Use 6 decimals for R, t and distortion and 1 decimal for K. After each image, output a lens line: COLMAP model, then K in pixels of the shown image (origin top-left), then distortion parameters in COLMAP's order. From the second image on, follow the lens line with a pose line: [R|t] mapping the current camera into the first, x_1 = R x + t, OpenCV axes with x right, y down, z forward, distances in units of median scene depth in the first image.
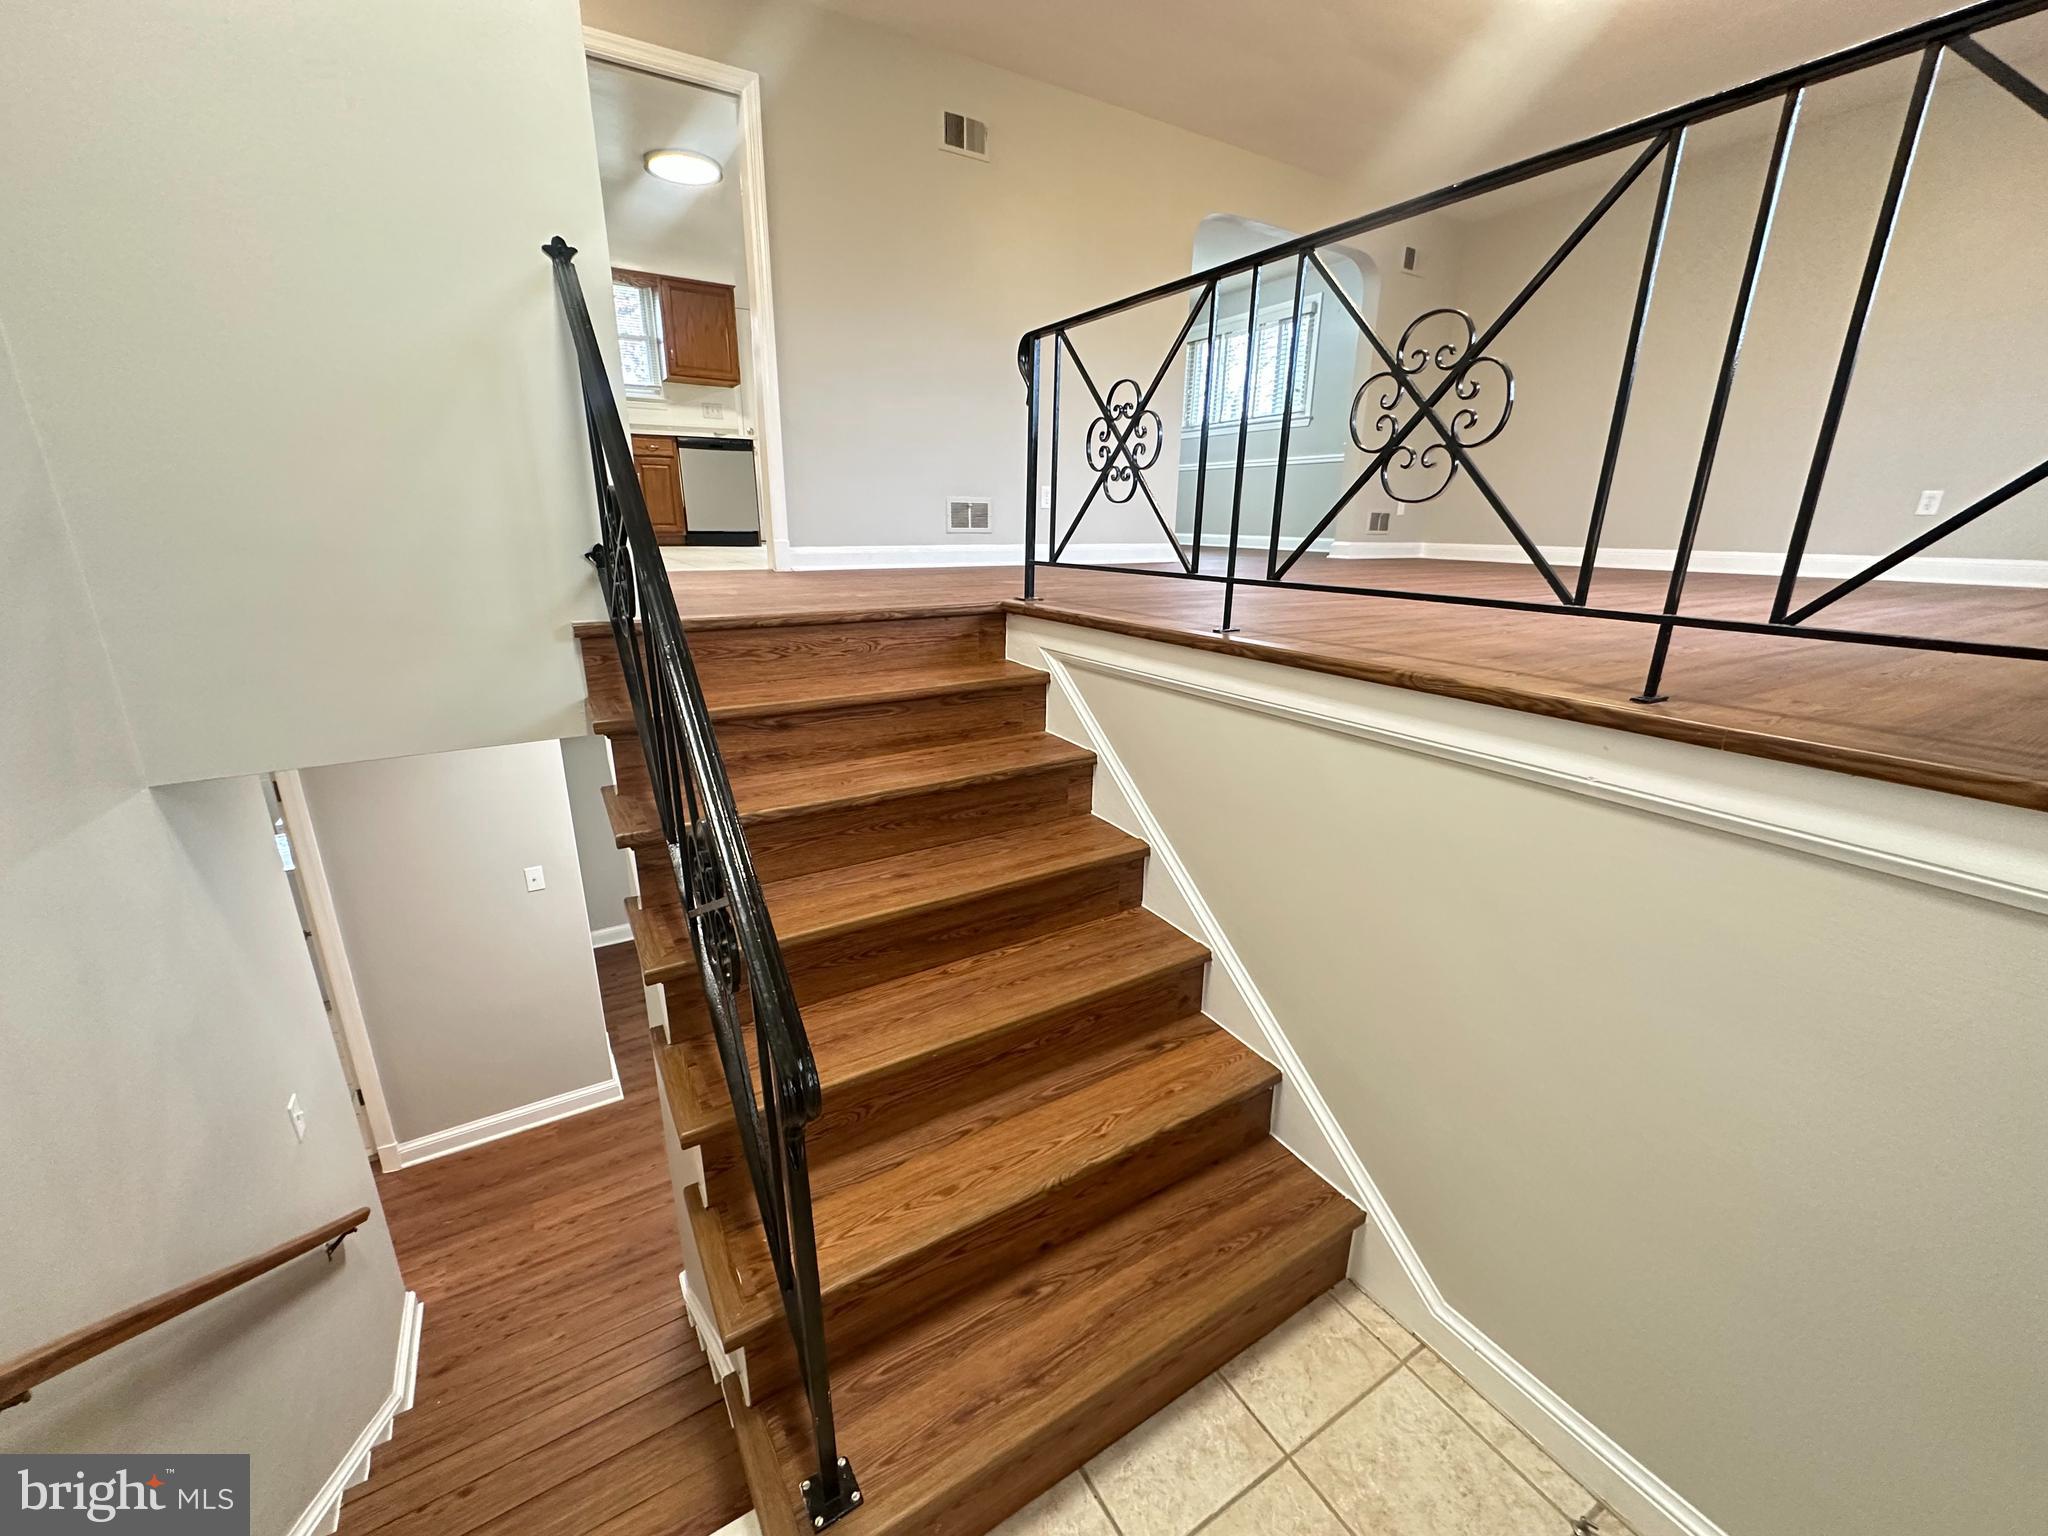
lens RADIAL K [[817.9, 0, 1024.2], [0, 817.9, 774.6], [0, 0, 1]] dist [-0.000474, 0.000162]
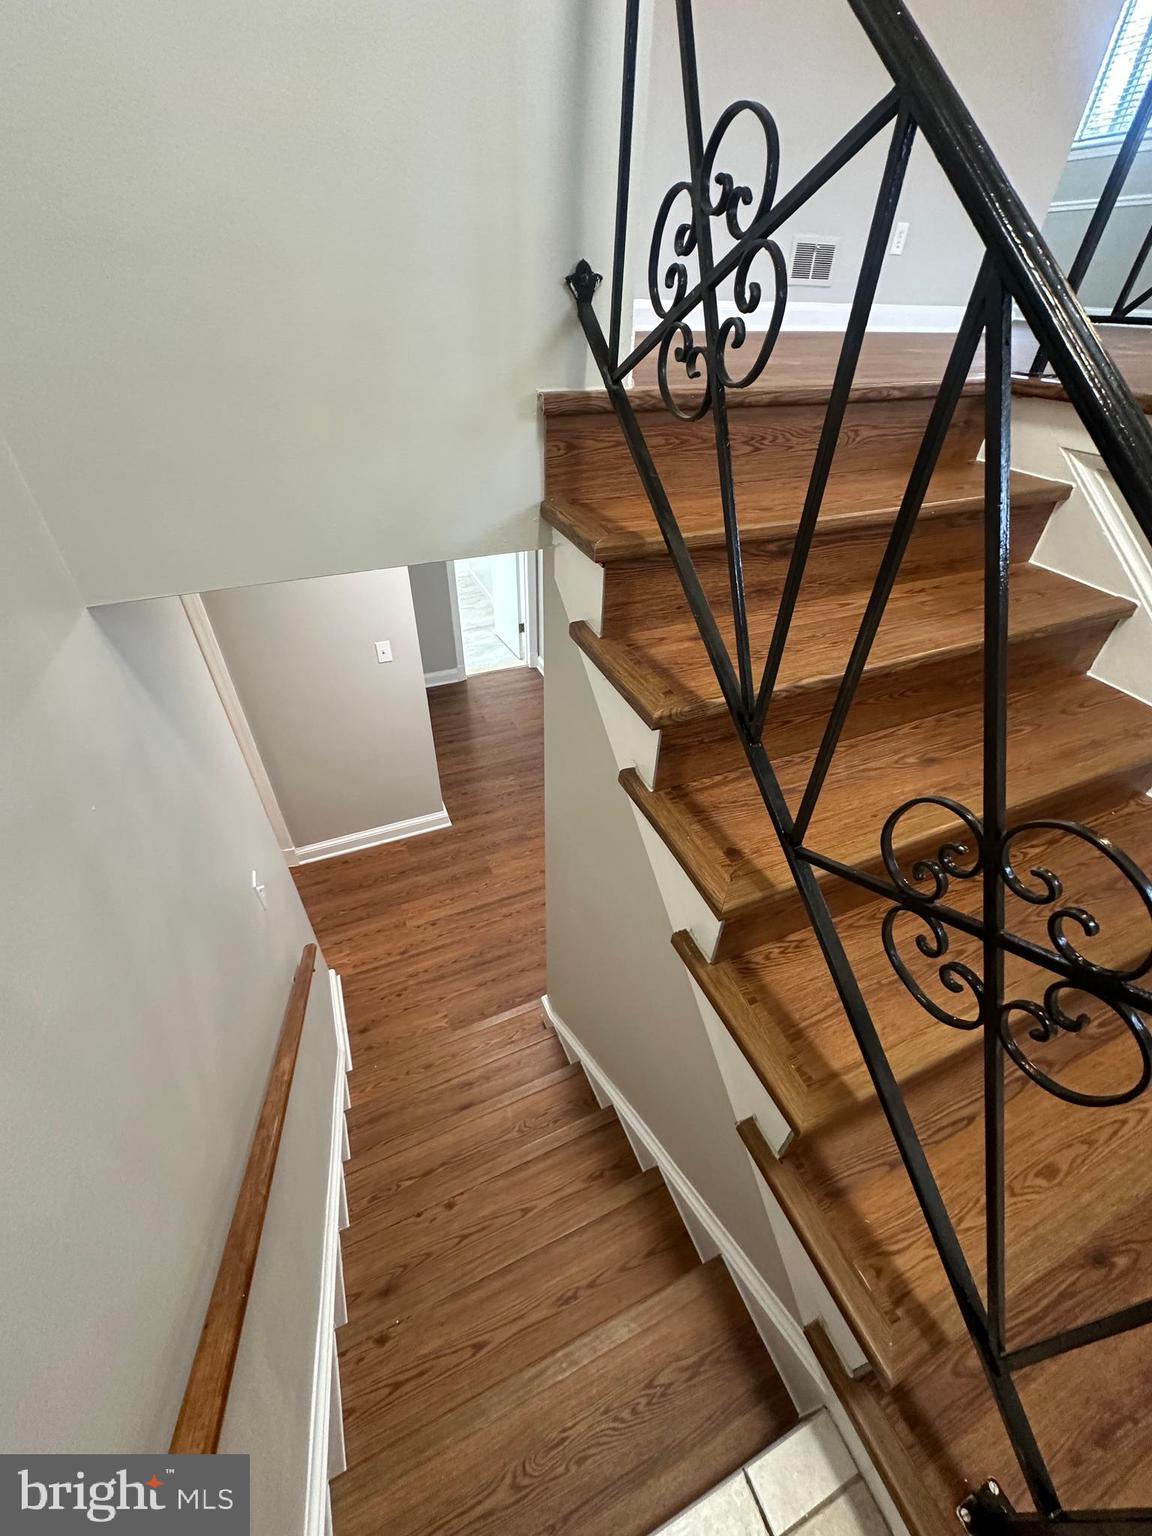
lens RADIAL K [[613.4, 0, 574.7], [0, 613.4, 762.4], [0, 0, 1]] dist [-0.000474, 0.000162]
pose [[0.989632, 0.095221, -0.107521, -0.257027], [-0.051631, 0.934449, 0.352335, -0.044115], [0.134022, -0.343131, 0.929677, 0.221629]]
